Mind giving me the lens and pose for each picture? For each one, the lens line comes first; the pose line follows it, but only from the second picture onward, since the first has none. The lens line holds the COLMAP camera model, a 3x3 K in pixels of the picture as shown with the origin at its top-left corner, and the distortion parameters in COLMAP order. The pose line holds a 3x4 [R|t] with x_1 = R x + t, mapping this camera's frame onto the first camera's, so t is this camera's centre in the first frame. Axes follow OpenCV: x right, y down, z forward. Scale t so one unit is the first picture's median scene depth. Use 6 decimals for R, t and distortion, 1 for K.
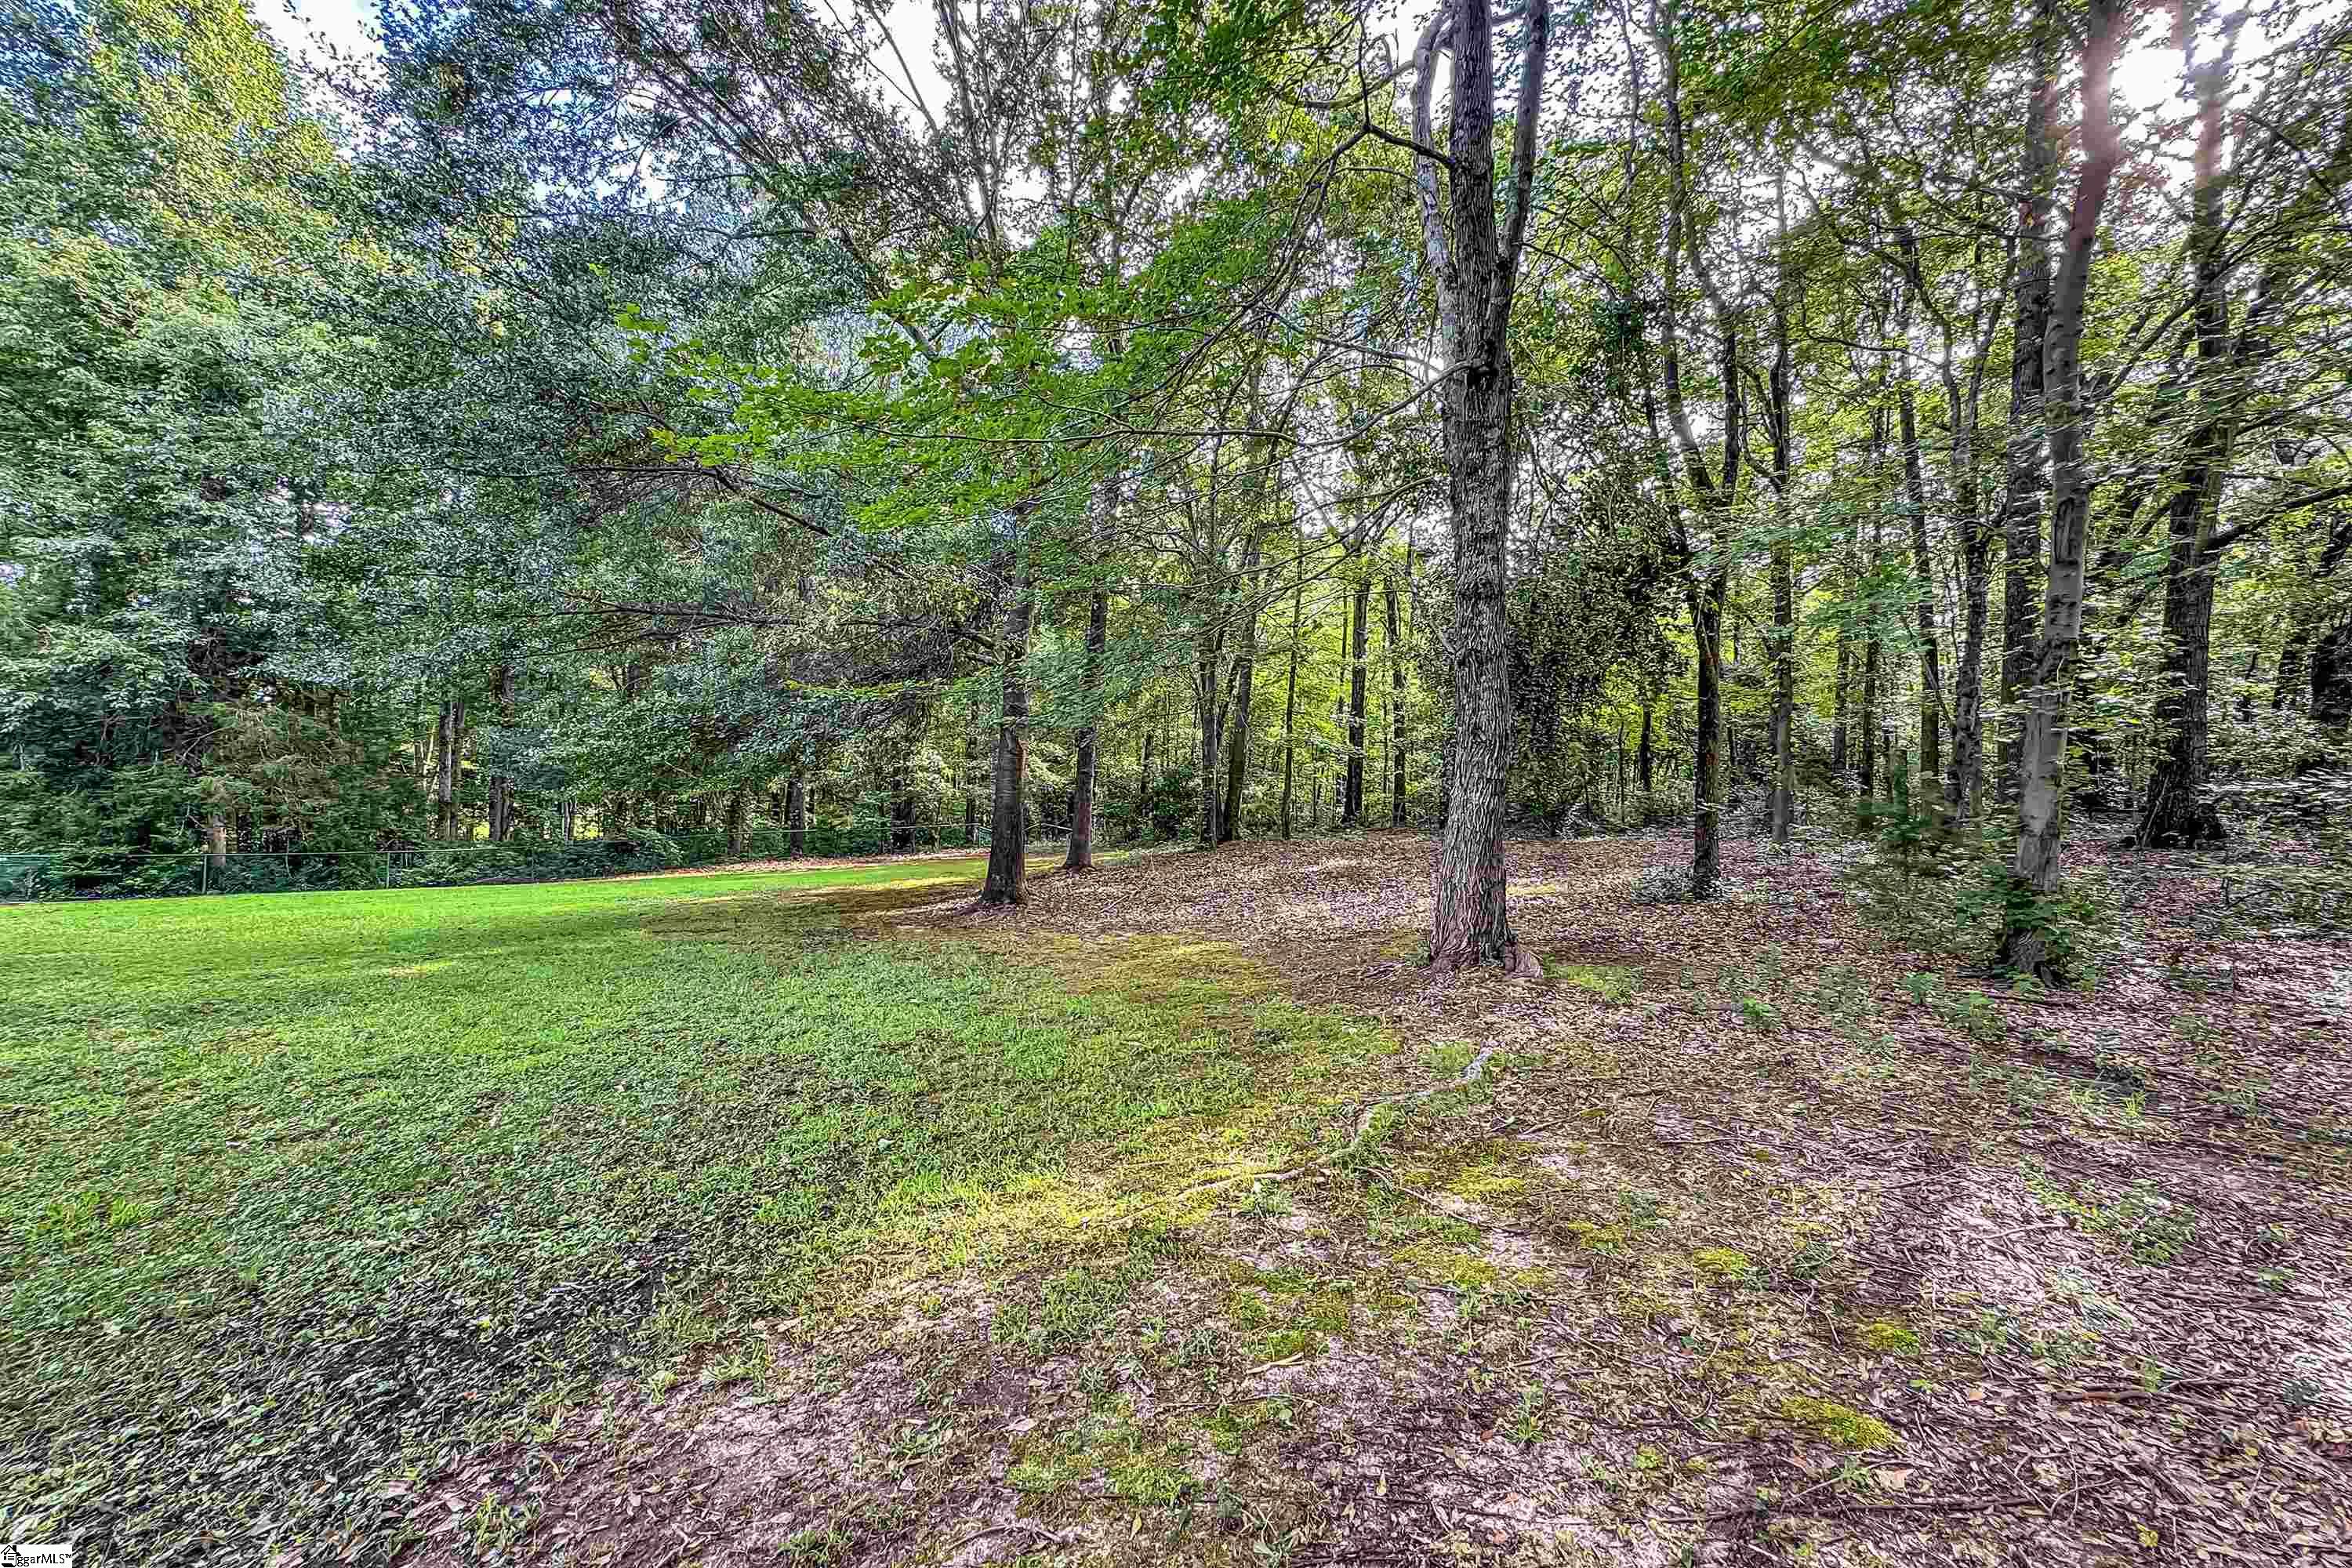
lens RADIAL K [[963.4, 0, 1176.0], [0, 963.4, 784.0], [0, 0, 1]] dist [0.000158, 0.000013]
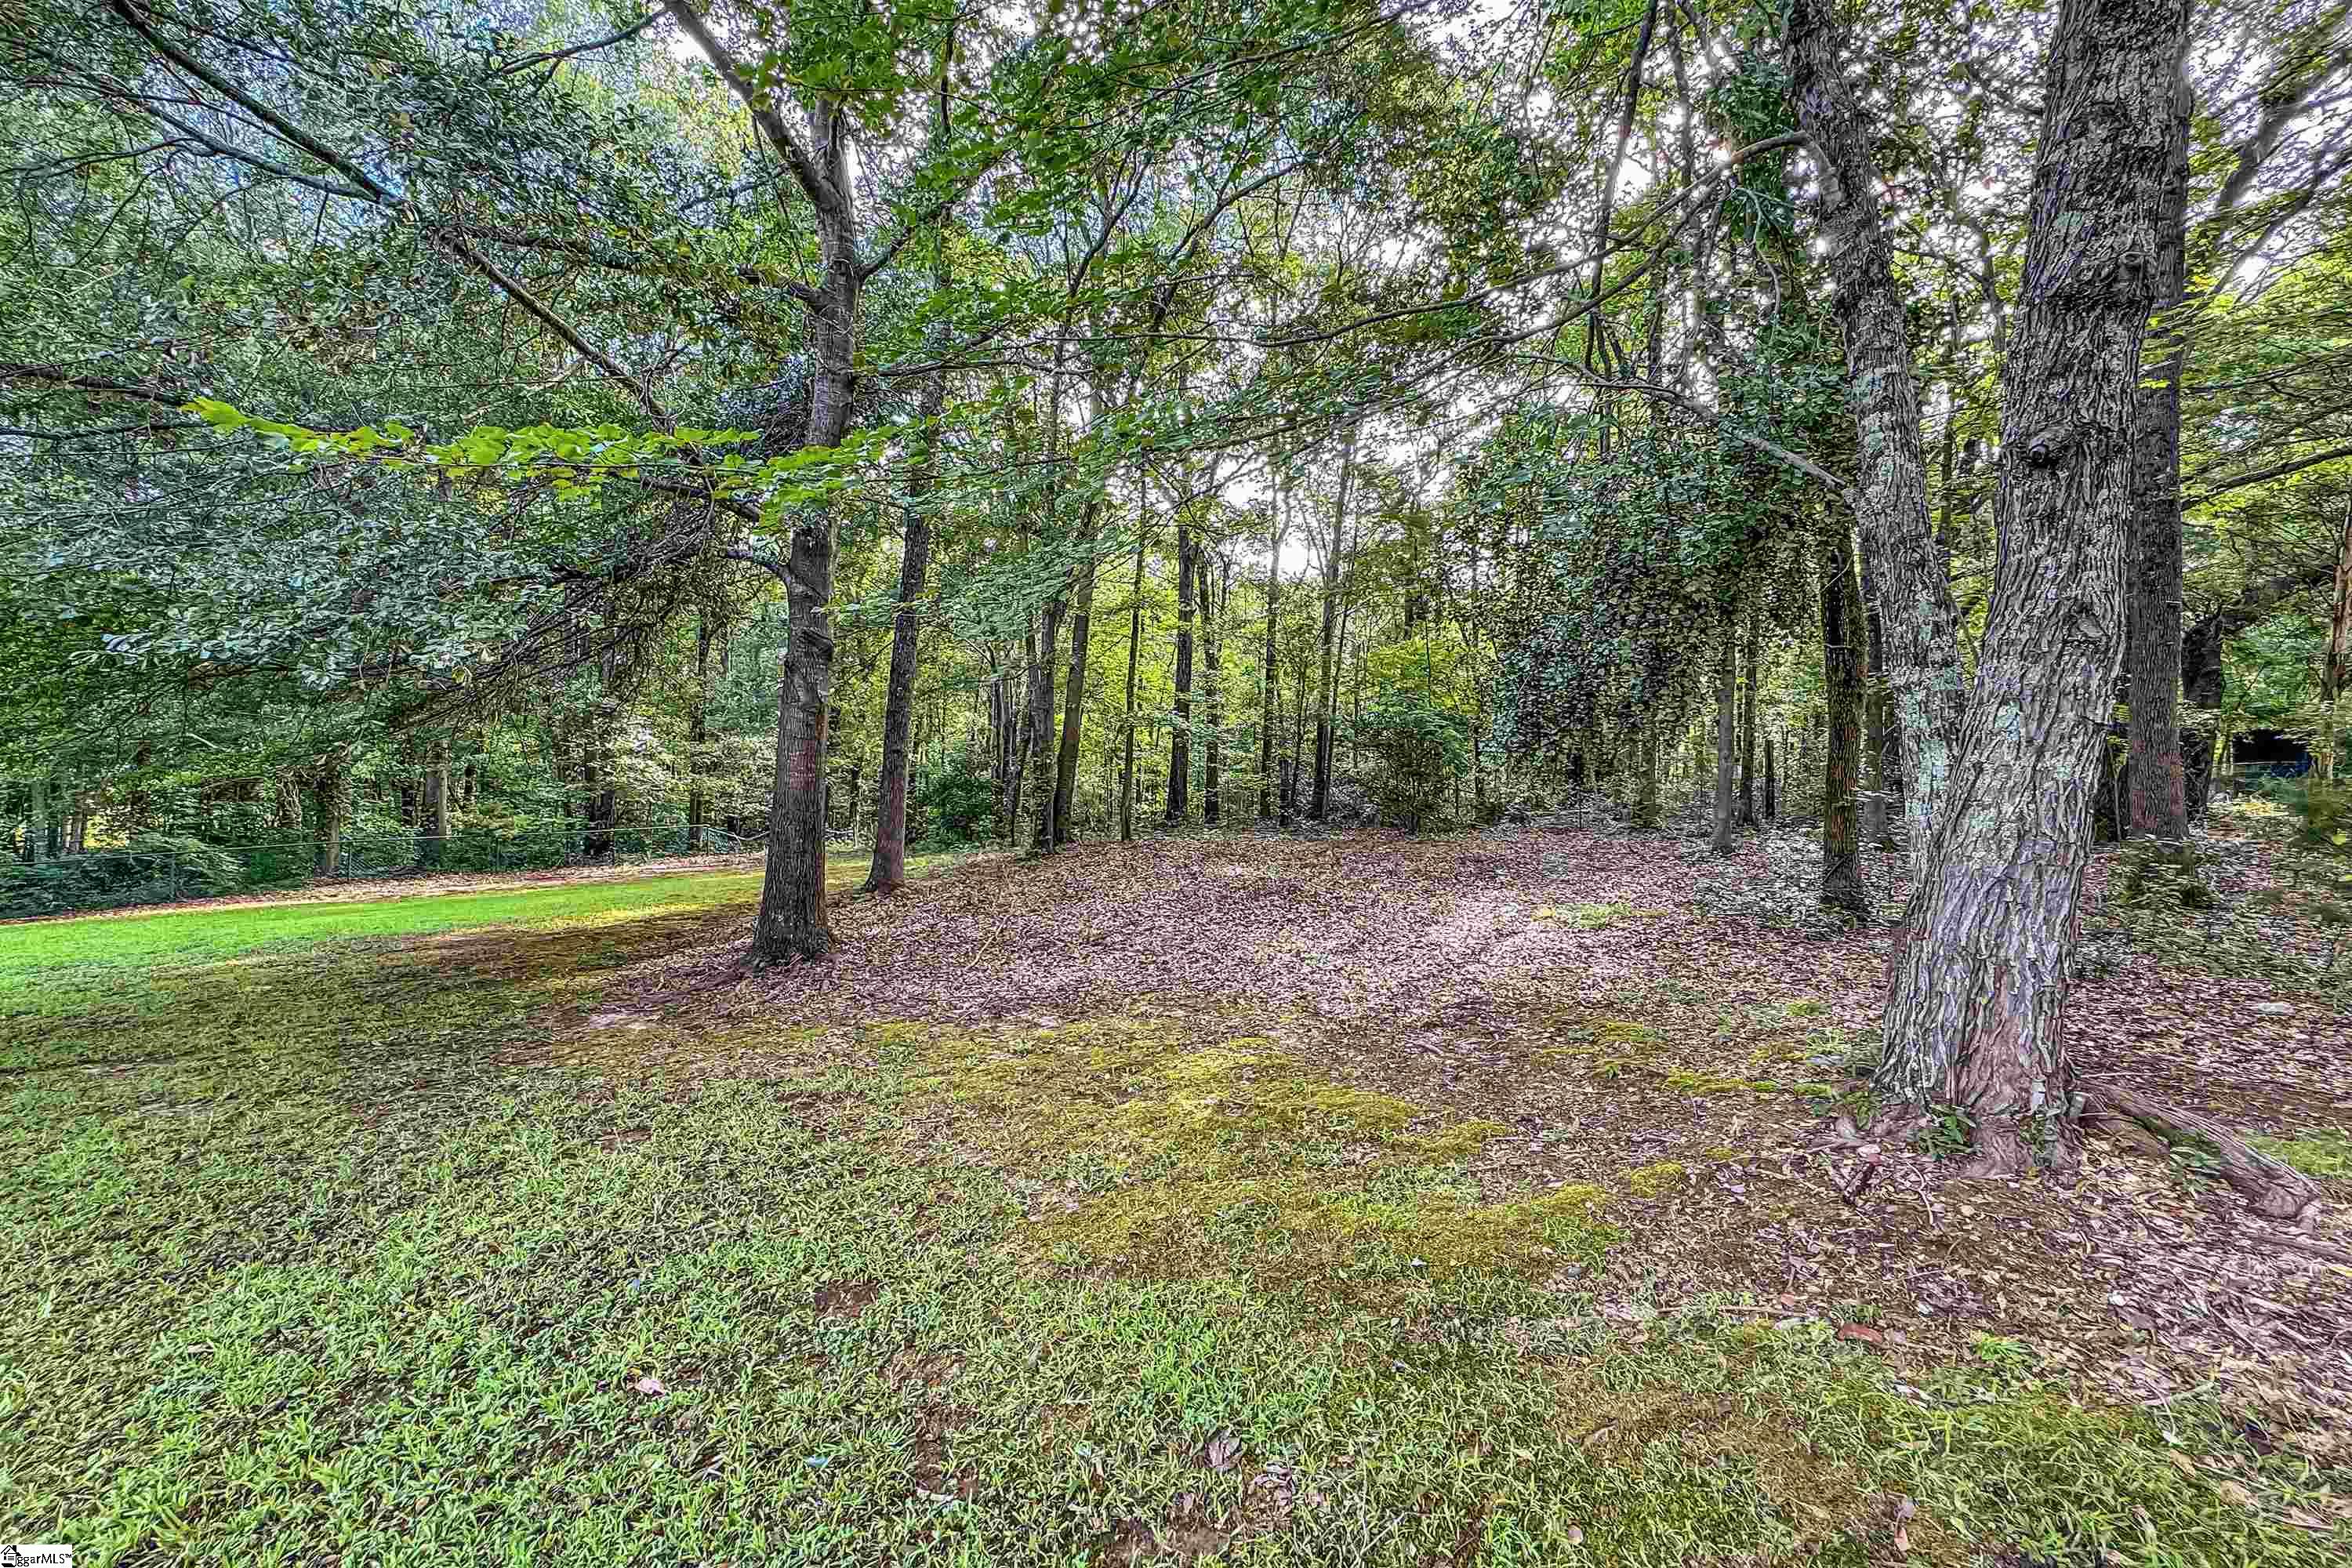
lens RADIAL K [[963.4, 0, 1176.0], [0, 963.4, 784.0], [0, 0, 1]] dist [0.000158, 0.000013]
pose [[0.965299, 0.002258, 0.261137, -0.048081], [-0.002742, 0.999995, 0.001488, 0.006856], [-0.261133, -0.002153, 0.965301, 0.166770]]
